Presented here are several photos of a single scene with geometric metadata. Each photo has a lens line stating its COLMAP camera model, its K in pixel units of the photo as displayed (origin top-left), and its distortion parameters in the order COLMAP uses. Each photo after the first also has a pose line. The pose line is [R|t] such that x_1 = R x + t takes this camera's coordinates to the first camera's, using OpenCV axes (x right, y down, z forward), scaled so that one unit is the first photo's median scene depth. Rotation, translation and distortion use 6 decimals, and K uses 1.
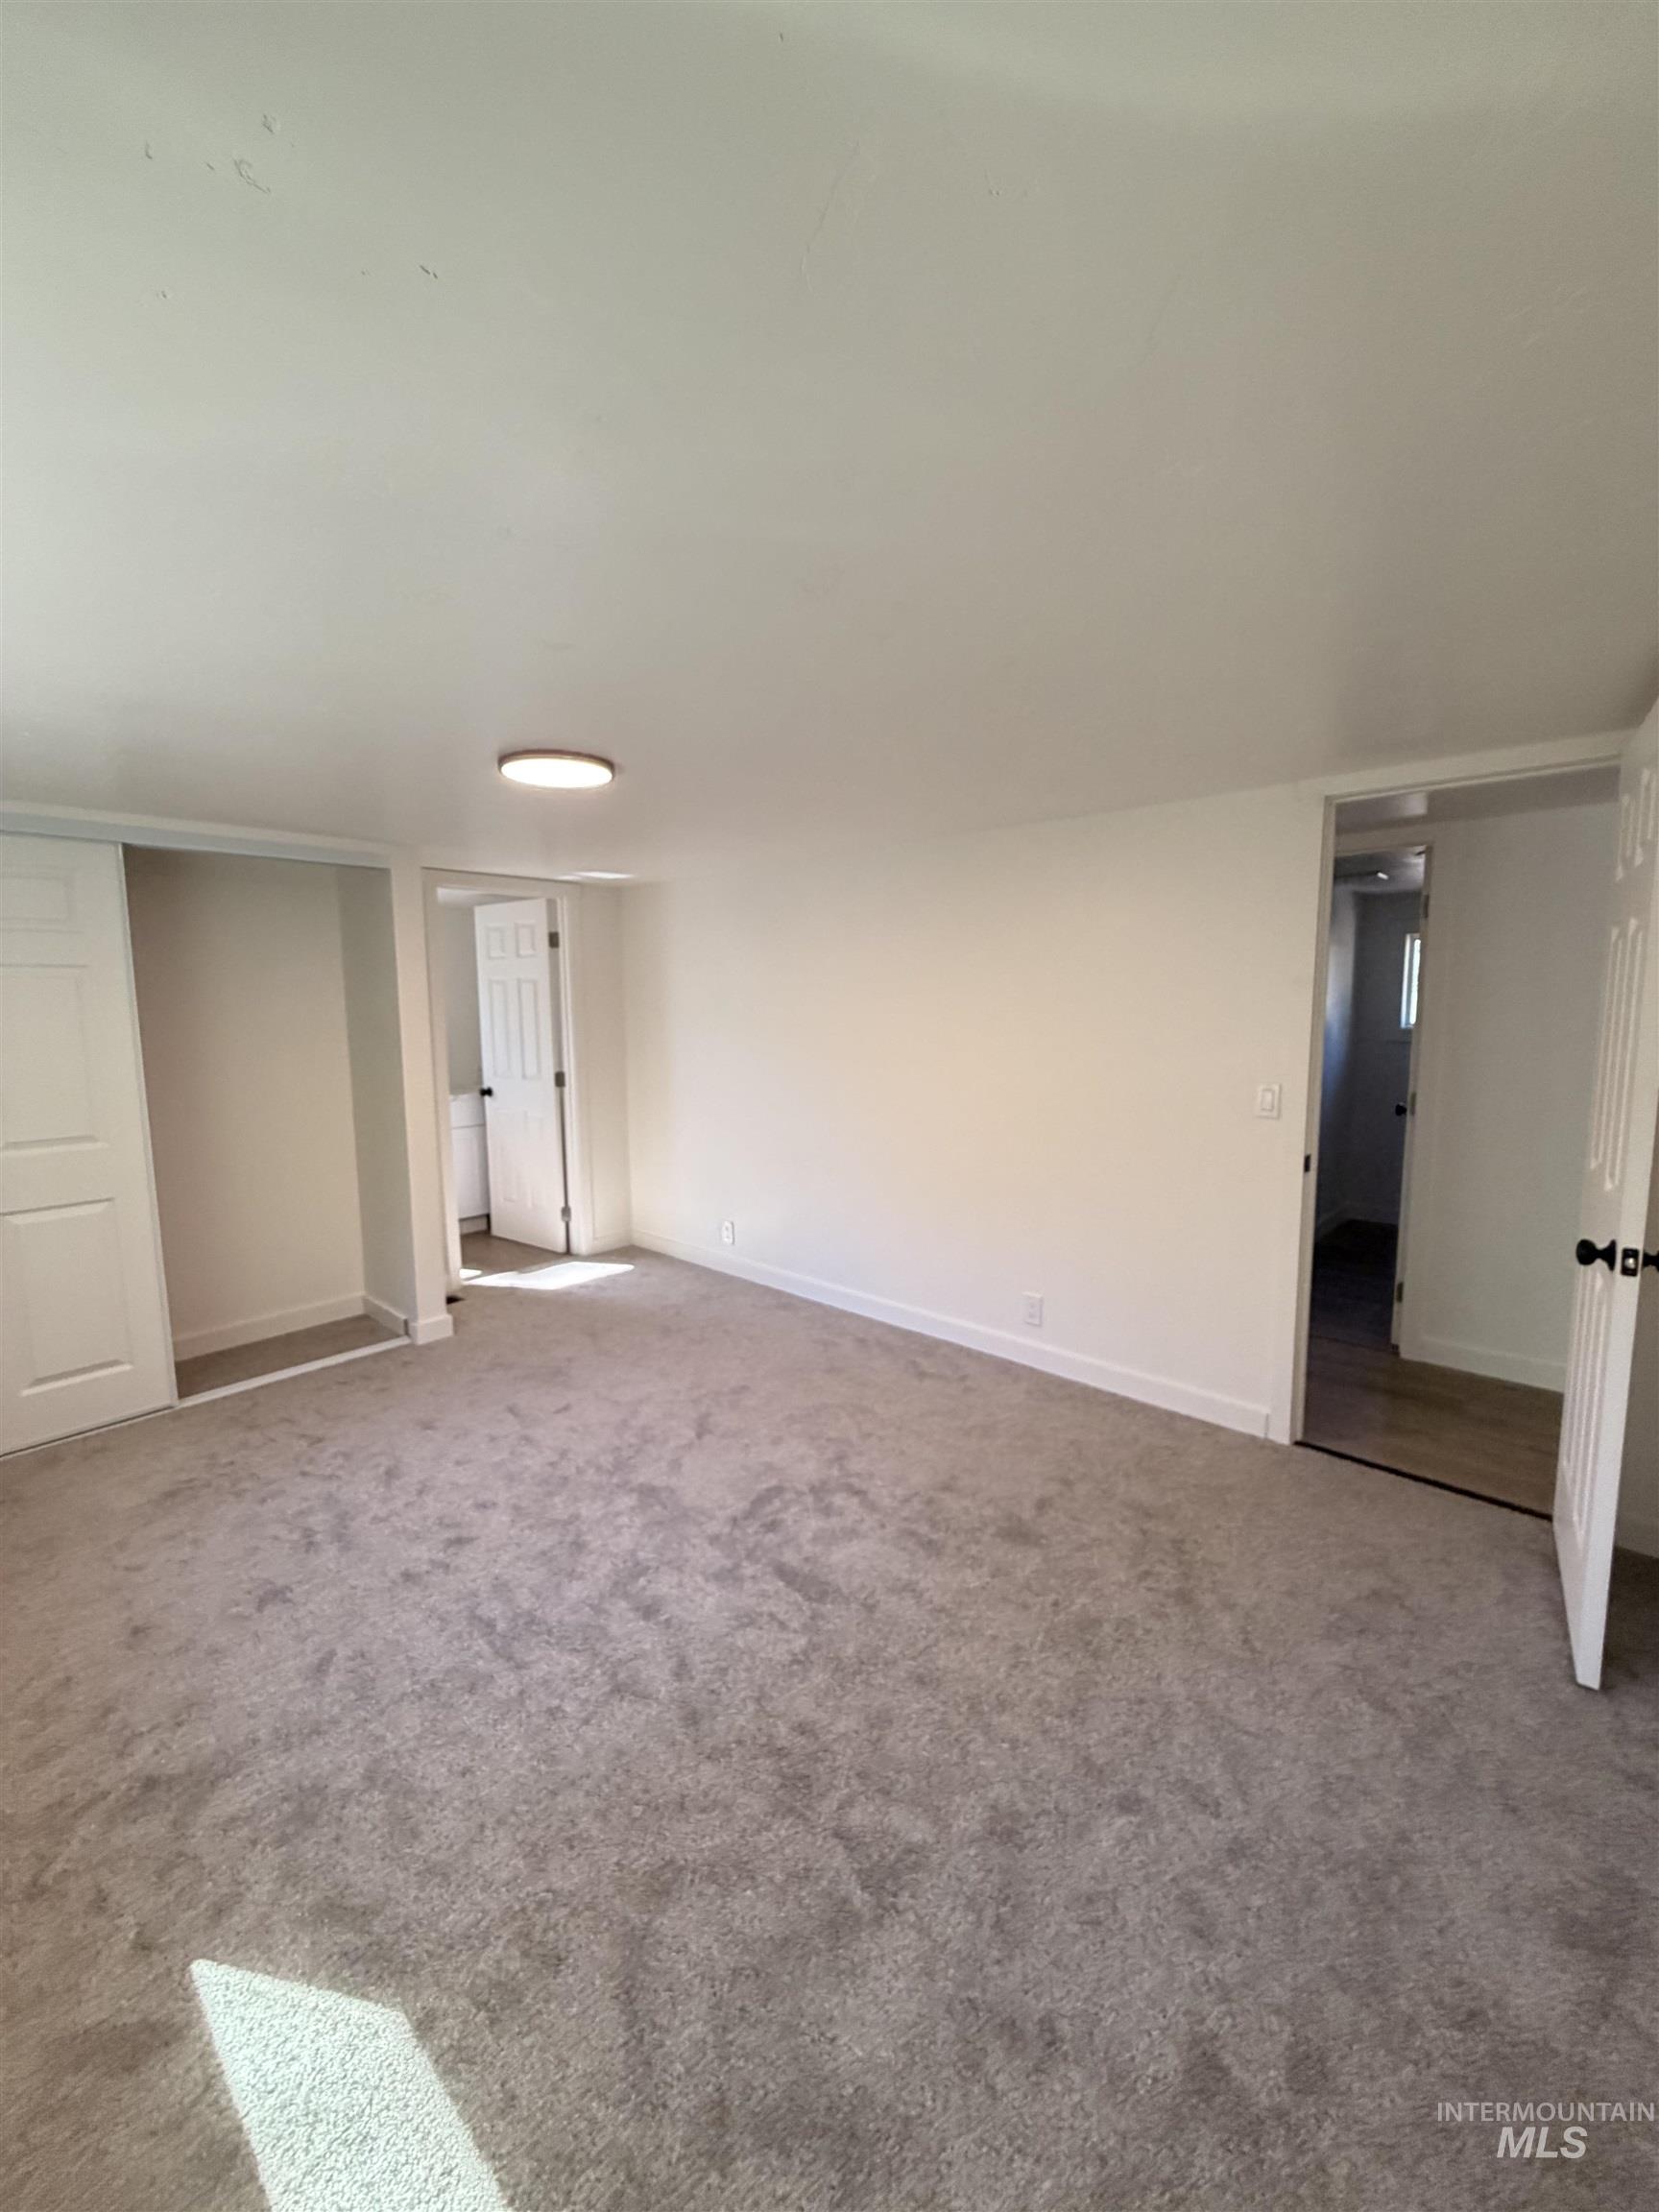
lens RADIAL K [[888.7, 0, 827.7], [0, 888.7, 1101.5], [0, 0, 1]] dist [-0.000381, 0.000996]
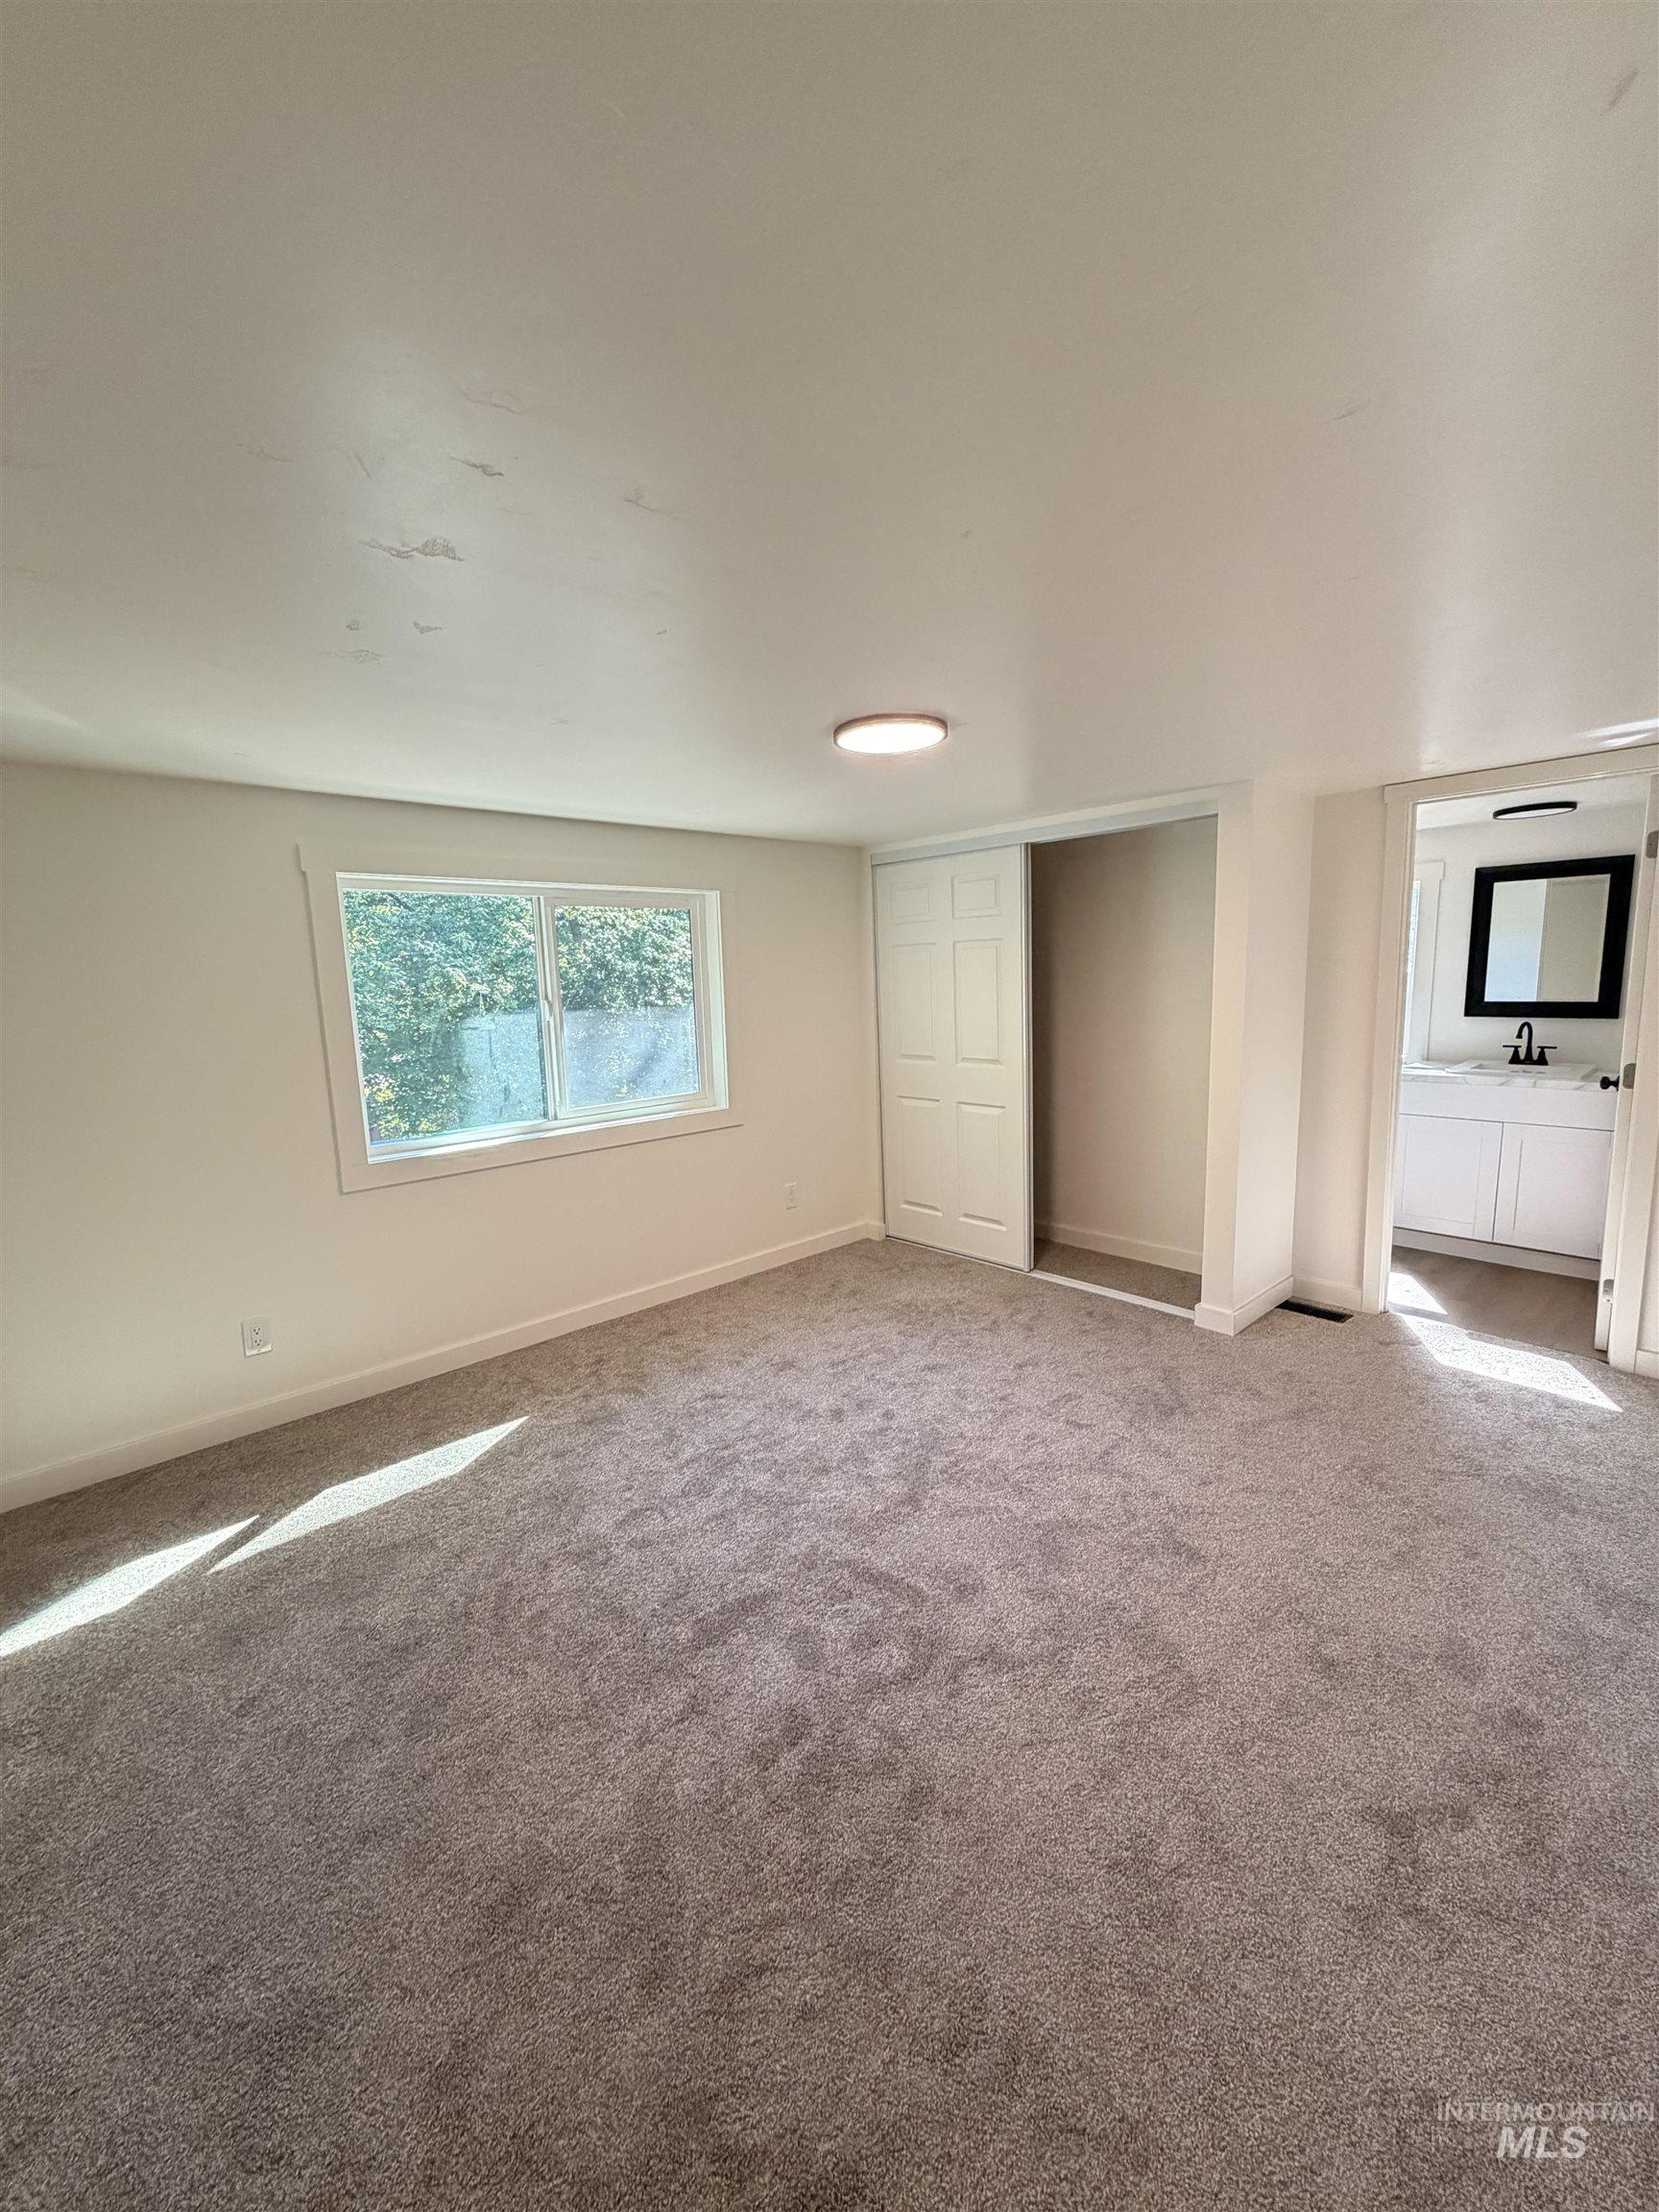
lens RADIAL K [[883.3, 0, 828.0], [0, 883.3, 1102.7], [0, 0, 1]] dist [0.001993, 0.000140]
pose [[-0.080918, 0.159719, -0.983841, 0.839406], [-0.081422, 0.982719, 0.166233, -0.152858], [0.993389, 0.093558, -0.066515, 1.199352]]
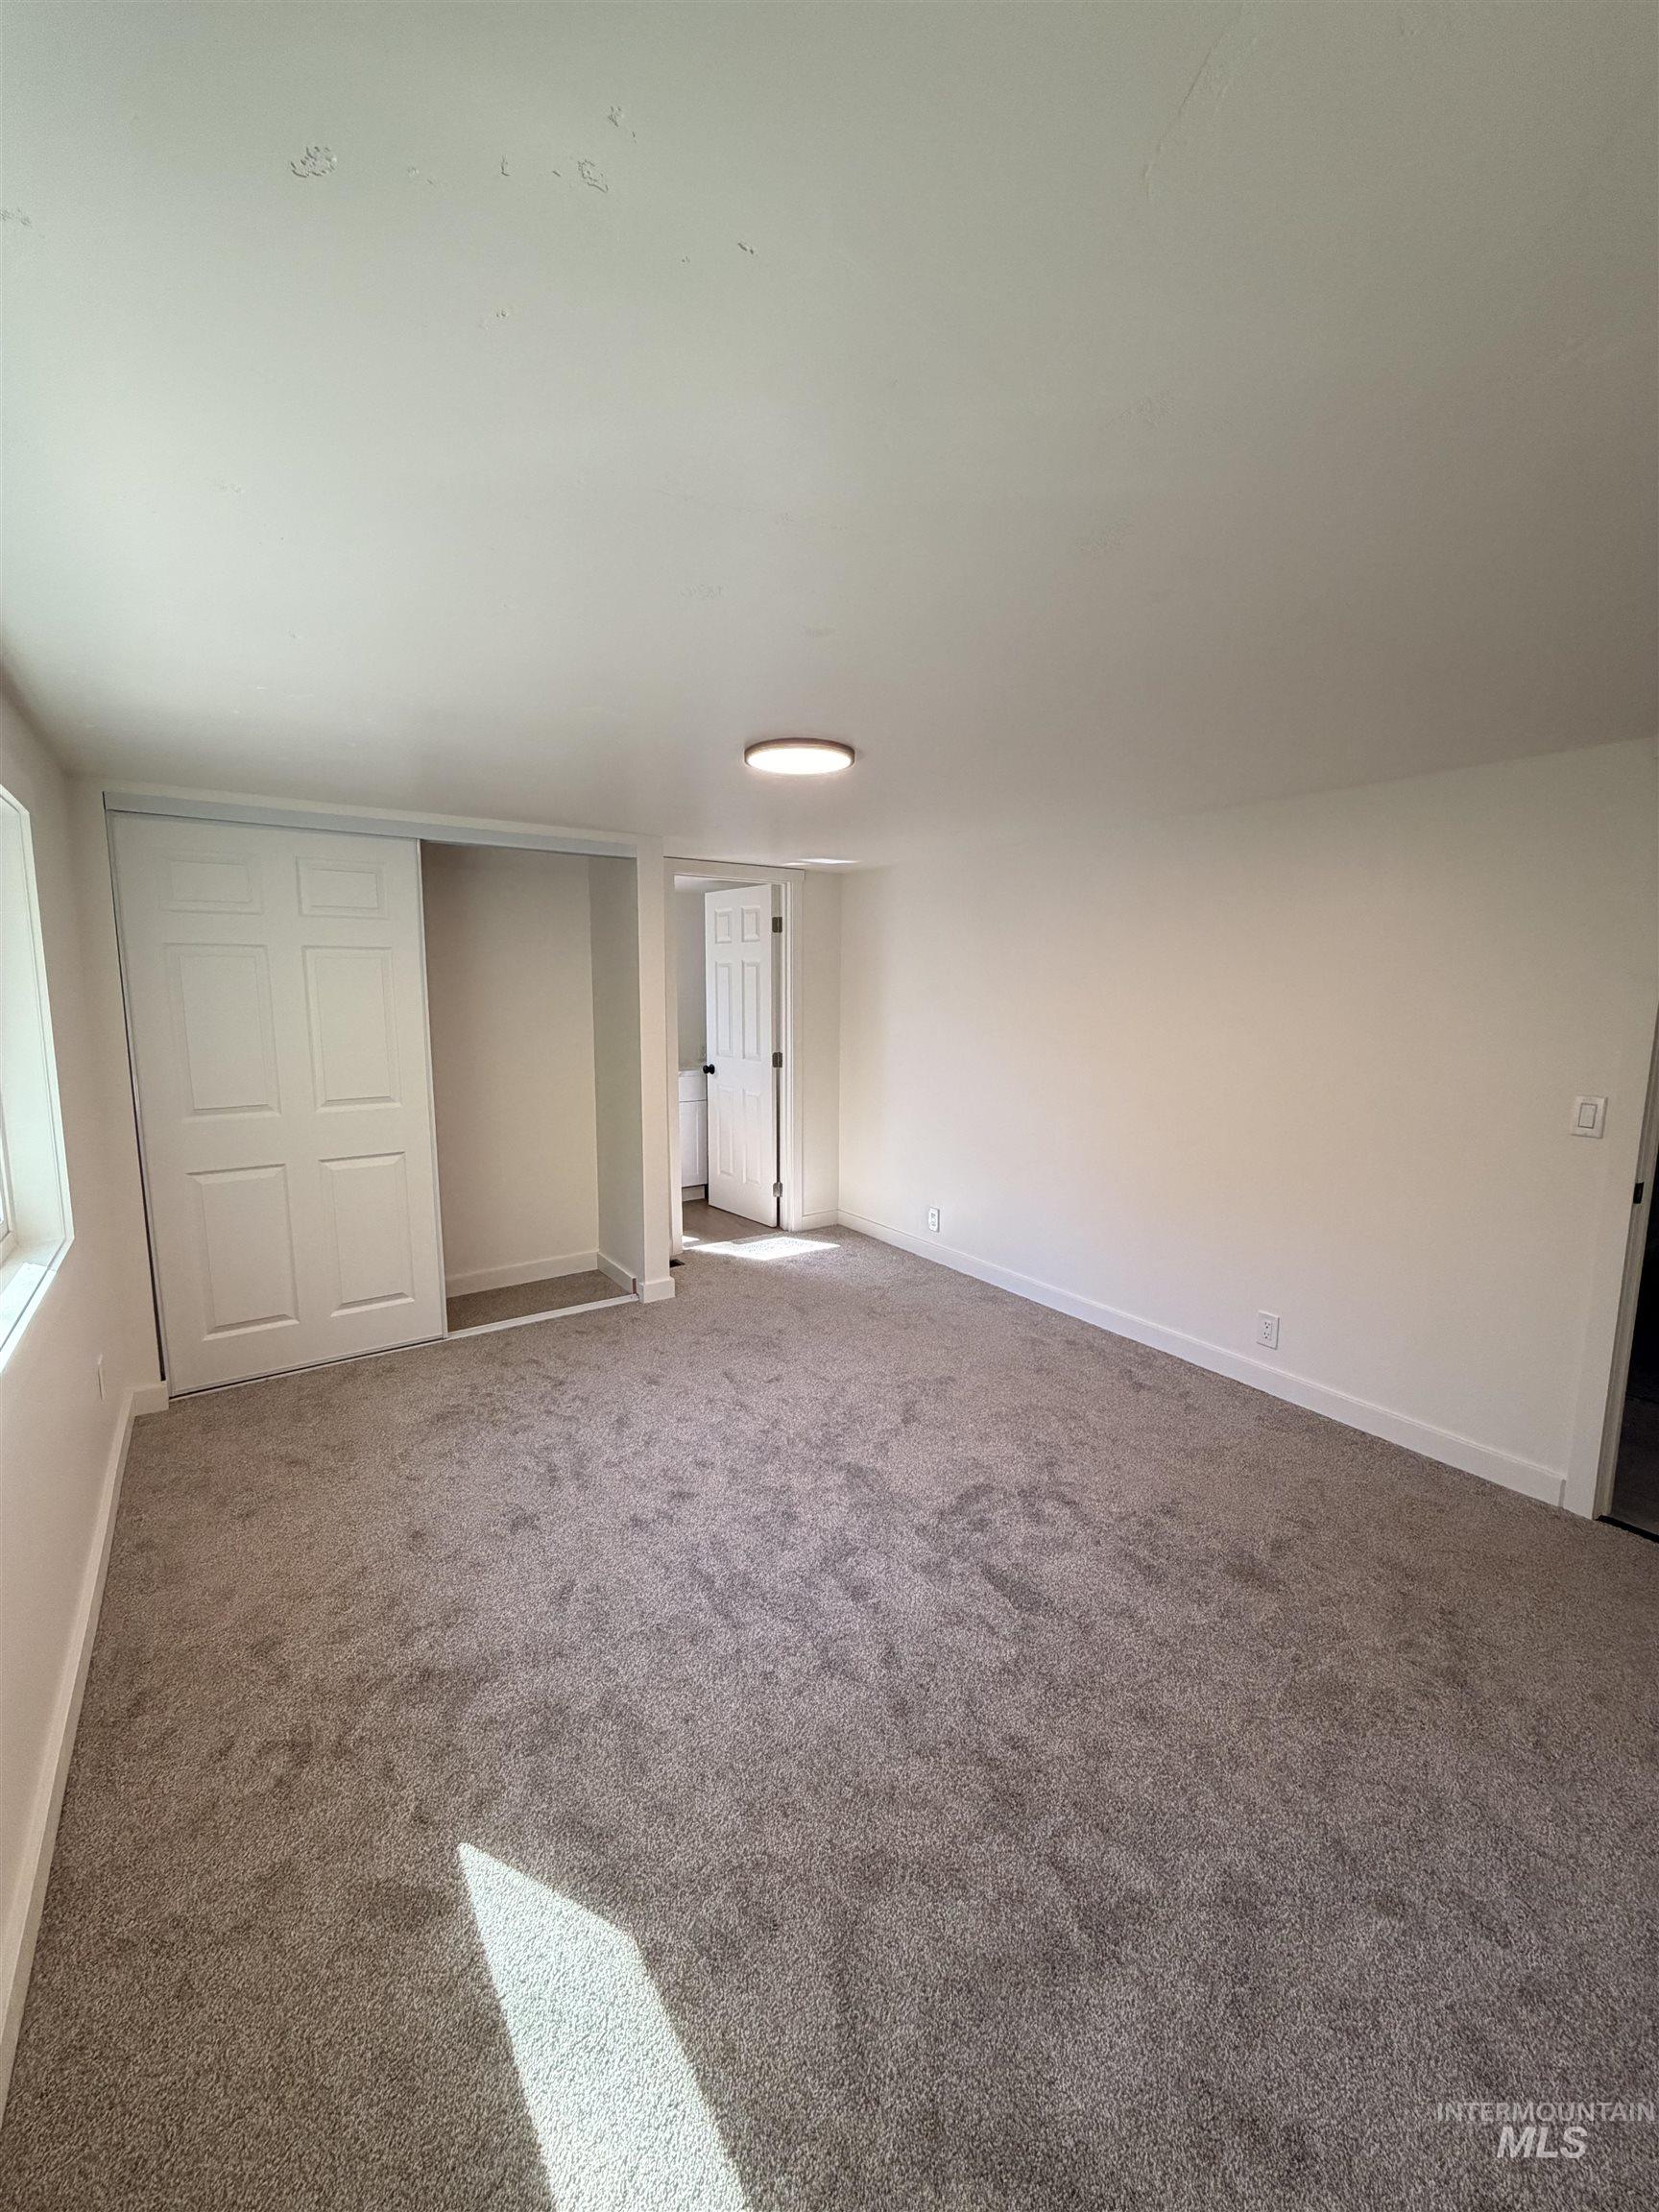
lens RADIAL K [[883.3, 0, 828.0], [0, 883.3, 1102.7], [0, 0, 1]] dist [0.001993, 0.000140]
pose [[0.974678, 0.045199, -0.218997, -0.039950], [-0.040689, 0.998857, 0.025062, -0.007620], [0.219879, -0.015517, 0.975404, 0.020184]]
